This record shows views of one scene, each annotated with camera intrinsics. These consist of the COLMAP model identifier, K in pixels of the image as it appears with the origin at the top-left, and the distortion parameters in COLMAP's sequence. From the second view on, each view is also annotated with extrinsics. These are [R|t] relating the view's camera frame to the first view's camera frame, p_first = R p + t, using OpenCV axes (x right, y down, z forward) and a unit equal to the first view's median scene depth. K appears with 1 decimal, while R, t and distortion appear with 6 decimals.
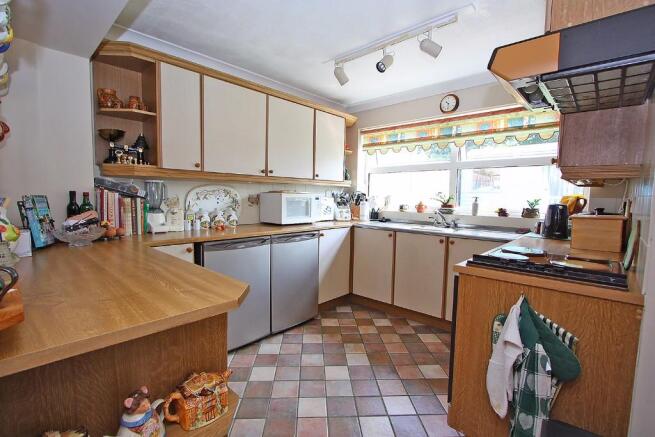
lens RADIAL K [[307.5, 0, 323.9], [0, 307.5, 219.0], [0, 0, 1]] dist [-0.004958, -0.000668]
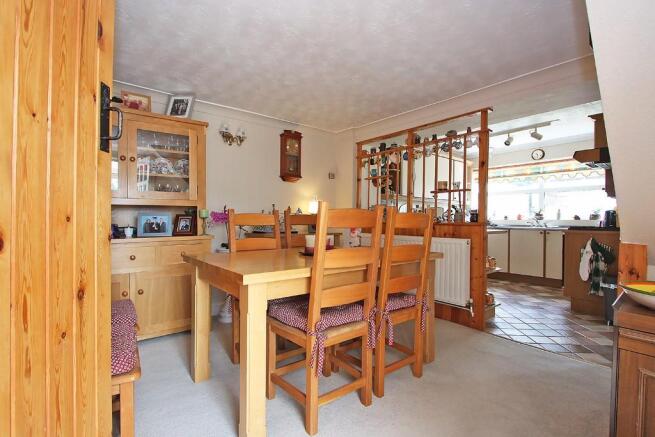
lens RADIAL K [[307.5, 0, 328.4], [0, 307.5, 220.9], [0, 0, 1]] dist [-0.004958, -0.000668]
pose [[0.991414, -0.009568, -0.130411, -0.553992], [-0.000464, 0.997056, -0.076679, 0.126962], [0.130760, 0.076081, 0.988490, -0.844323]]
